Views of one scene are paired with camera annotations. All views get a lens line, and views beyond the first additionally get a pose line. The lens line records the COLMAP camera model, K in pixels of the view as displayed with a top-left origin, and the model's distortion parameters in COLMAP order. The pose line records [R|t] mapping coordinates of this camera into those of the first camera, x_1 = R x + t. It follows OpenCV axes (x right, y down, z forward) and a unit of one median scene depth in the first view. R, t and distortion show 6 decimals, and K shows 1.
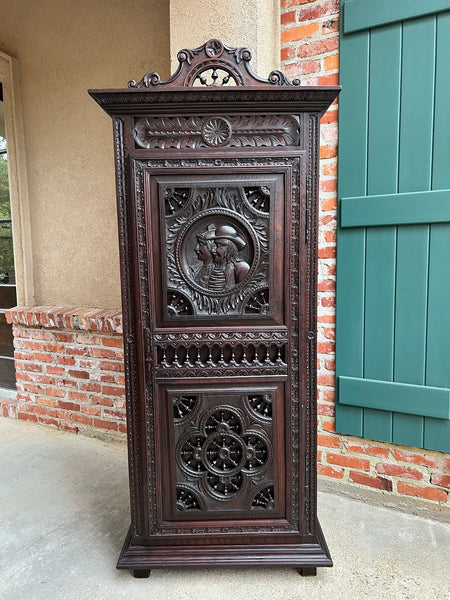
lens RADIAL K [[522.7, 0, 204.2], [0, 522.7, 312.3], [0, 0, 1]] dist [0.075425, -0.115760]
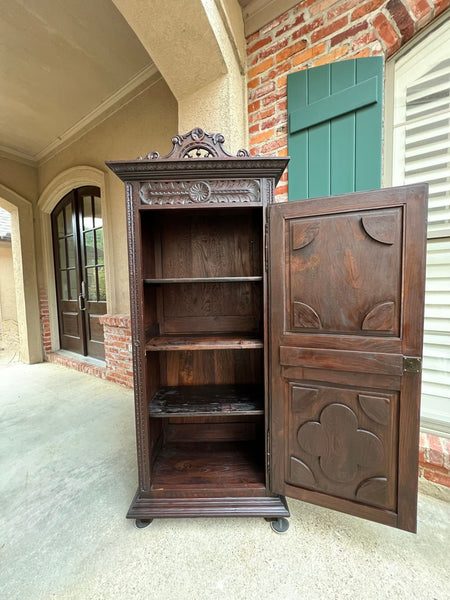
lens RADIAL K [[243.7, 0, 225.3], [0, 243.7, 300.4], [0, 0, 1]] dist [-0.000125, -0.000086]
pose [[0.999379, -0.000834, -0.035221, 0.098589], [-0.001216, 0.998306, -0.058165, -0.017032], [0.035210, 0.058172, 0.997685, 0.320261]]
